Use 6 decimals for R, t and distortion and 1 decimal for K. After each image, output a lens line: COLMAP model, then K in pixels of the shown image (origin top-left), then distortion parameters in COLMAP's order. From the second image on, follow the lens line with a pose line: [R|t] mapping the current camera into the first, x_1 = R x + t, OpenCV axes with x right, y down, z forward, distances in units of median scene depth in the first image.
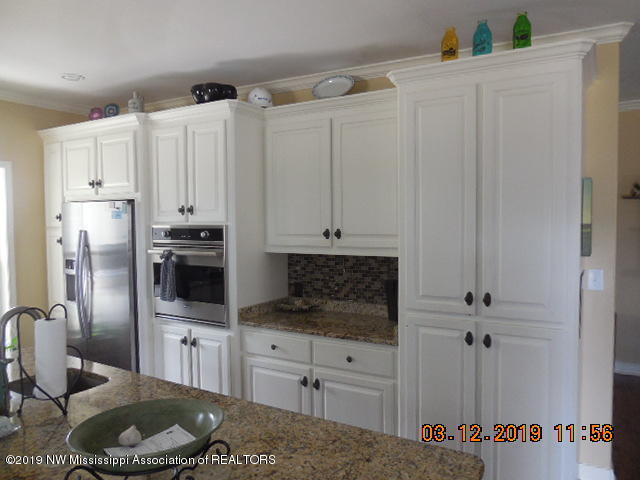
lens RADIAL K [[473.9, 0, 320.0], [0, 473.9, 240.0], [0, 0, 1]] dist [-0.019375, 0.003617]
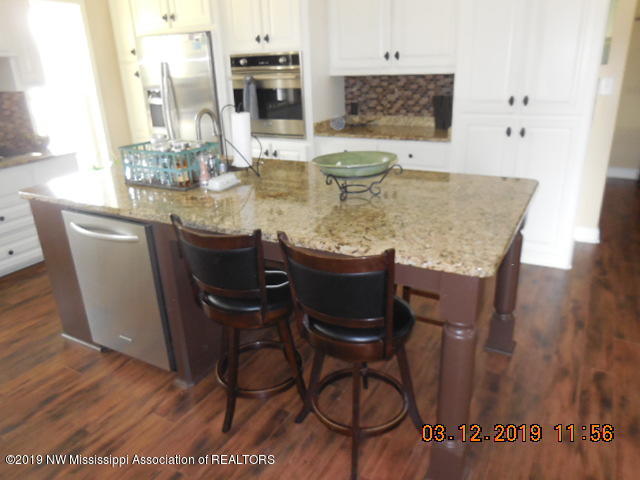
lens RADIAL K [[473.9, 0, 320.0], [0, 473.9, 240.0], [0, 0, 1]] dist [-0.019375, 0.003617]
pose [[0.999330, -0.036598, 0.001045, -0.153979], [0.034250, 0.944545, 0.326592, 0.027212], [-0.012940, -0.326337, 0.945165, -0.240823]]
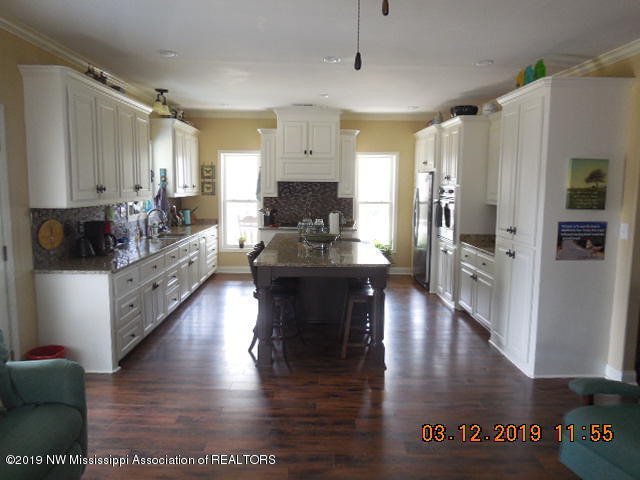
lens RADIAL K [[473.9, 0, 320.0], [0, 473.9, 240.0], [0, 0, 1]] dist [-0.019375, 0.003617]
pose [[0.535858, 0.113852, -0.836597, 0.948899], [-0.046590, 0.993344, 0.105342, 0.003850], [0.843022, -0.017472, 0.537595, -0.364806]]
